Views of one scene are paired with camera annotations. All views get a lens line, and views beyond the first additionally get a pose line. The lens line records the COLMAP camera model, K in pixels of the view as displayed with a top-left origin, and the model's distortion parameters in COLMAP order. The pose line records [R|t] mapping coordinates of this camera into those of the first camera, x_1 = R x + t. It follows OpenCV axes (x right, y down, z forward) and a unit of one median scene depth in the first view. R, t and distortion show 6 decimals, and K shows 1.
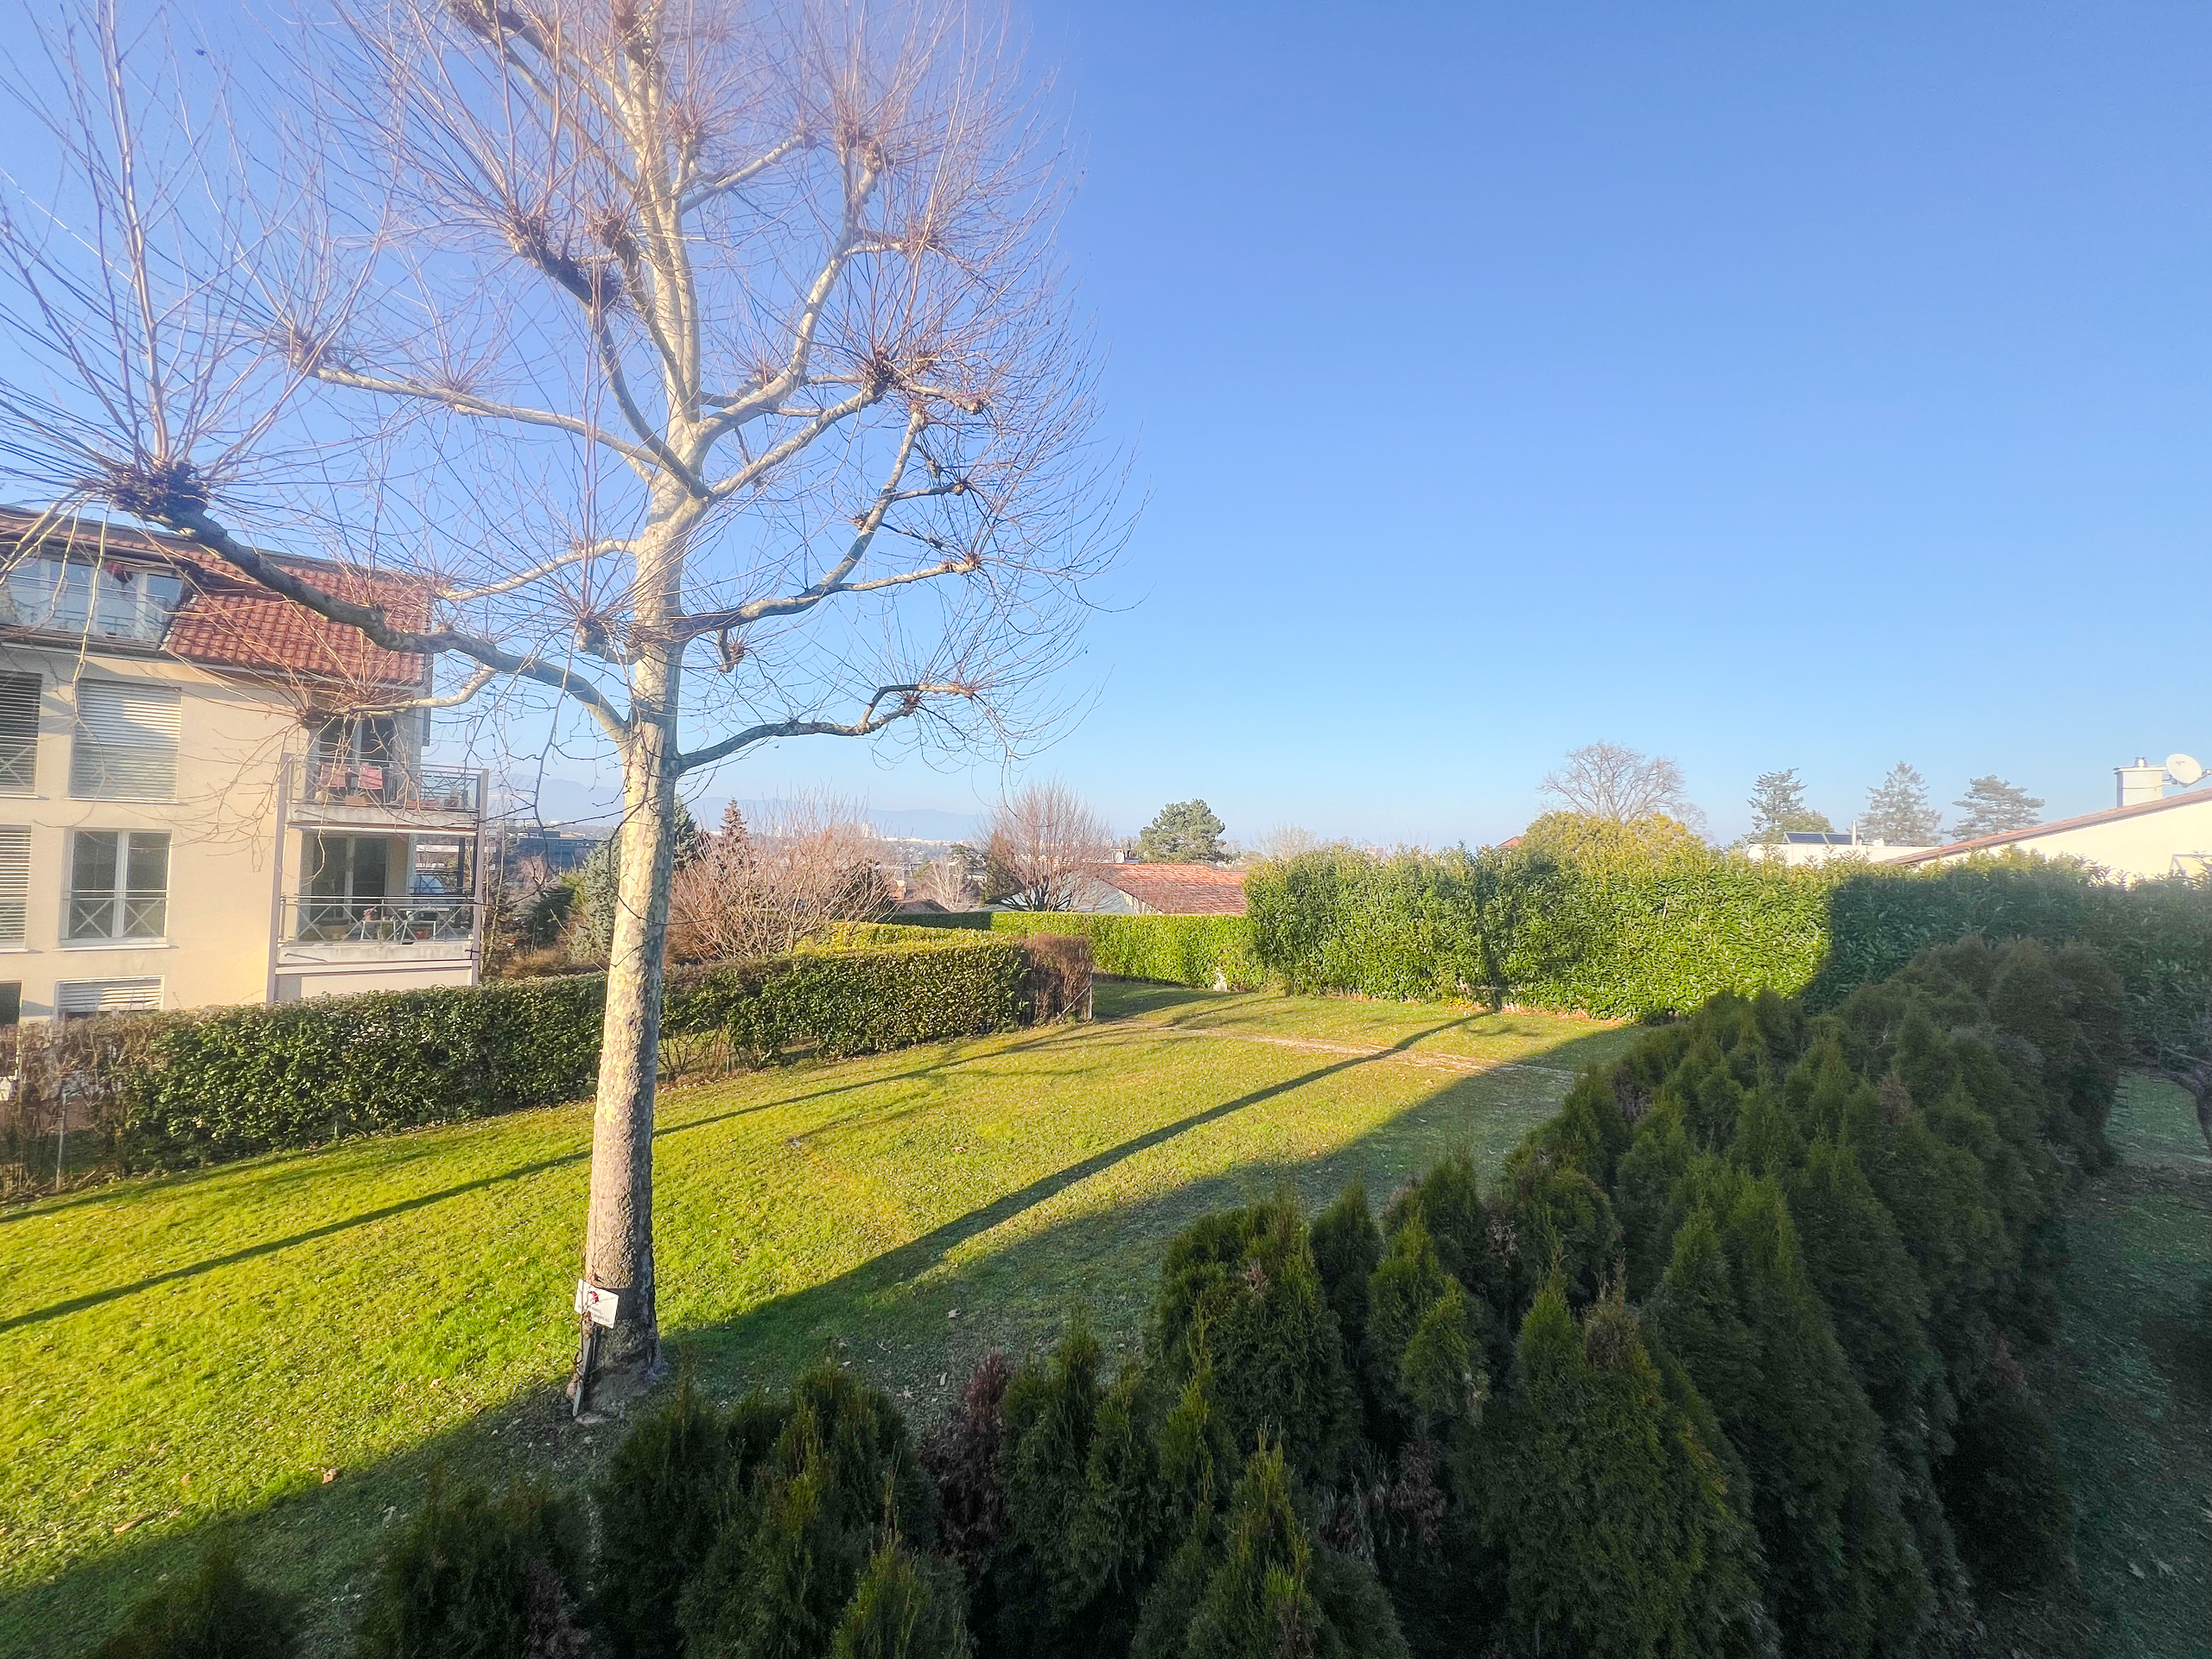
lens RADIAL K [[899.5, 0, 1112.9], [0, 899.5, 830.7], [0, 0, 1]] dist [-0.001311, 0.000813]
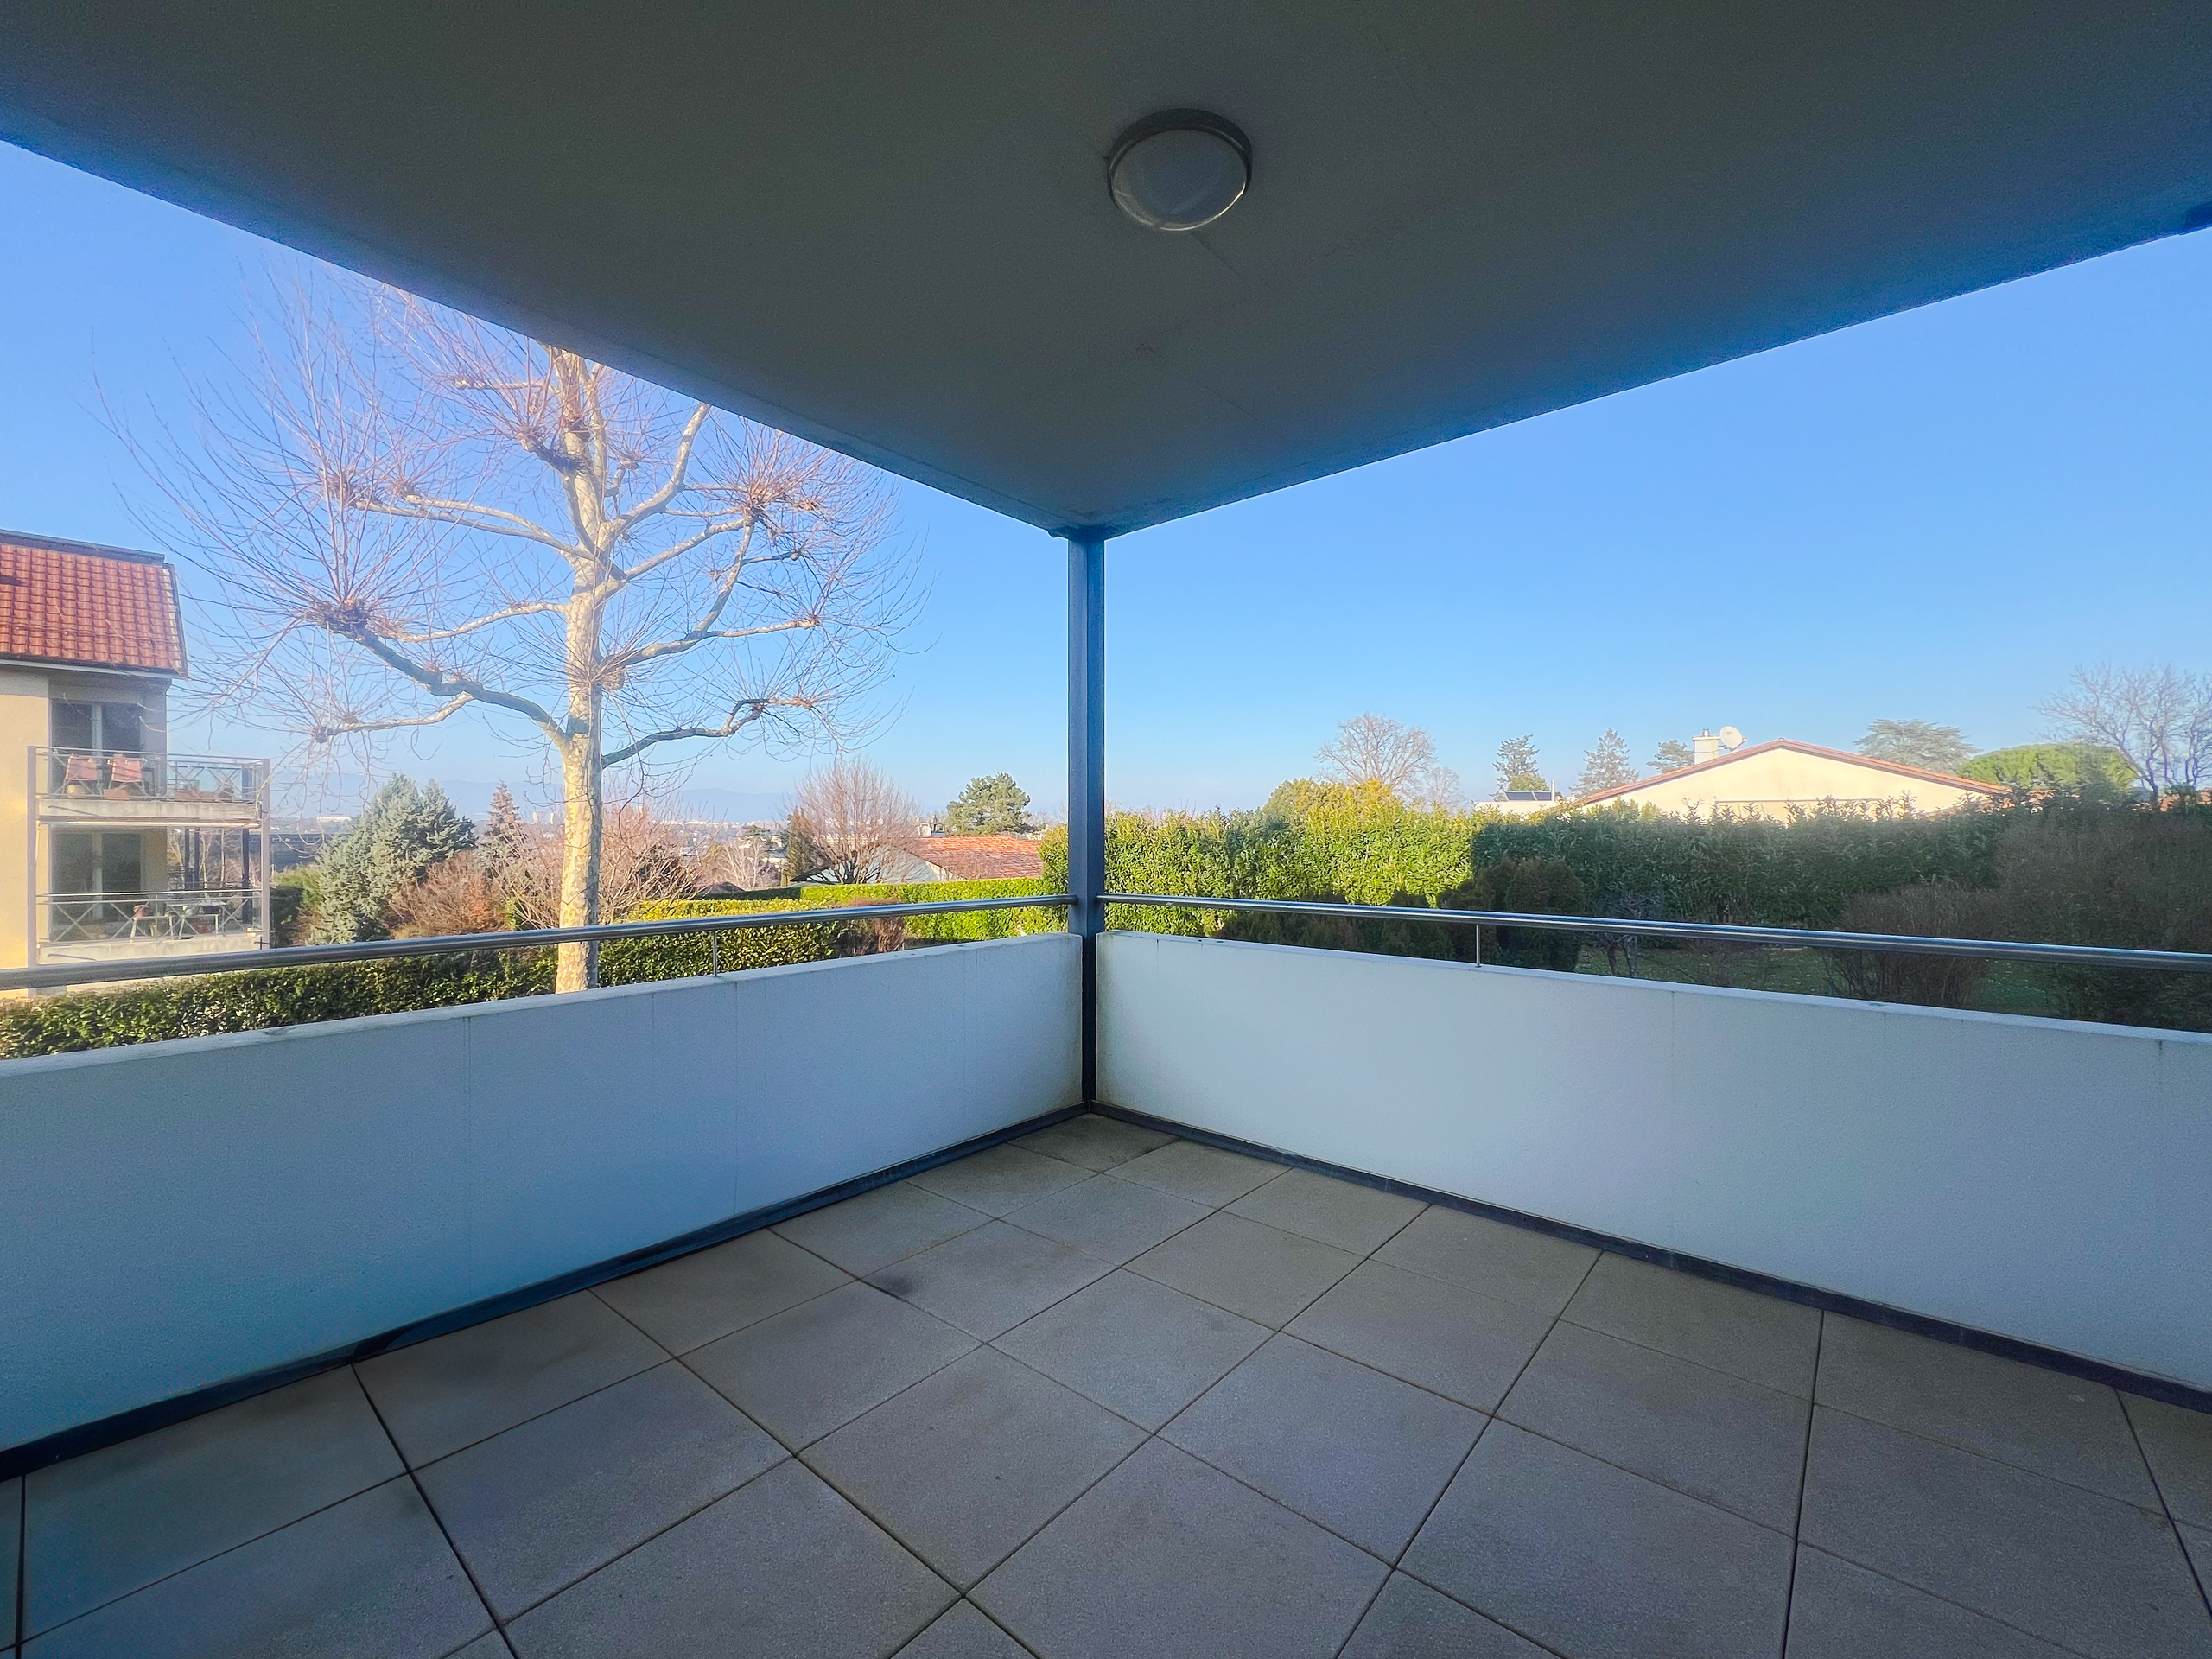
lens RADIAL K [[899.5, 0, 1117.1], [0, 899.5, 831.6], [0, 0, 1]] dist [-0.001311, 0.000813]
pose [[0.976194, -0.033307, 0.214326, 0.000583], [0.026631, 0.999068, 0.033962, 0.002647], [-0.215257, -0.027445, 0.976172, -0.175594]]
